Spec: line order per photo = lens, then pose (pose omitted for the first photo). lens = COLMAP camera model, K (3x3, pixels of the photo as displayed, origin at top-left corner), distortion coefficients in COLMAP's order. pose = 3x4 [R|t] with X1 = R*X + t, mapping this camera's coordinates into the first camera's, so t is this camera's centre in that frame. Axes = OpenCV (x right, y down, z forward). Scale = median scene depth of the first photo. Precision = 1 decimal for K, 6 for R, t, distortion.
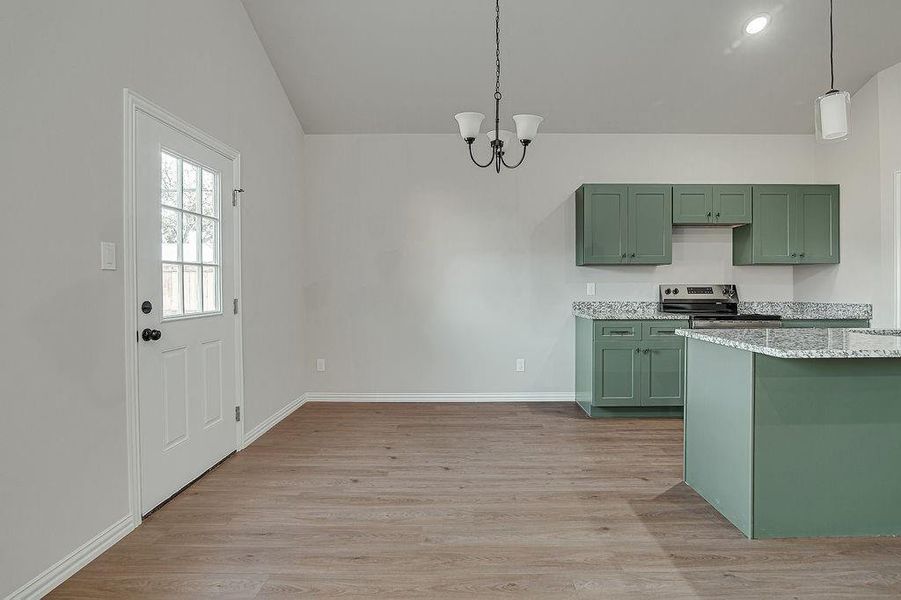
lens RADIAL K [[452.8, 0, 450.5], [0, 452.8, 300.0], [0, 0, 1]] dist [-0.000143, 0.000375]
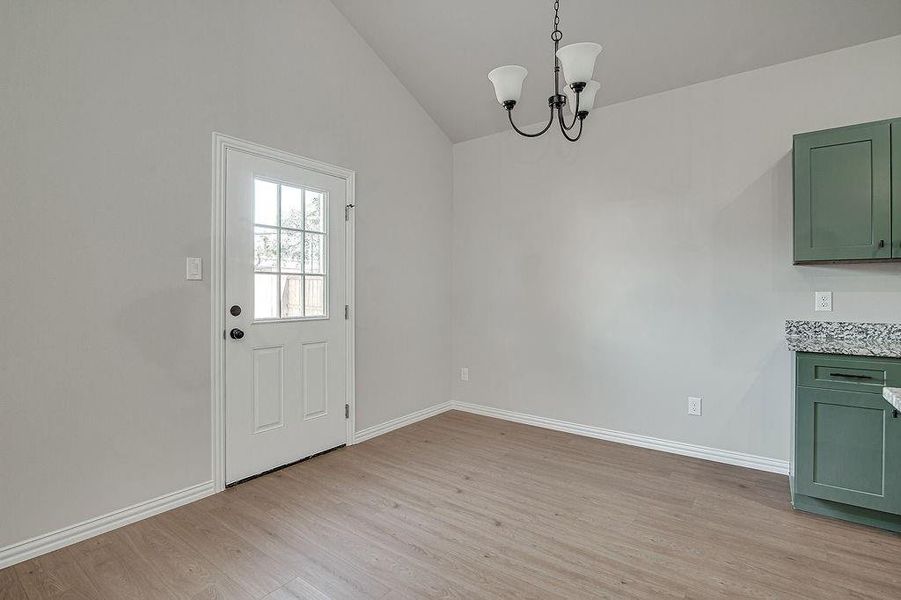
lens RADIAL K [[432.2, 0, 450.5], [0, 432.2, 300.0], [0, 0, 1]] dist [-0.007545, 0.000115]
pose [[0.805896, 0.013861, -0.591894, 0.369910], [-0.024244, 0.999660, -0.009599, -0.011971], [0.591560, 0.022086, 0.805958, 0.332933]]
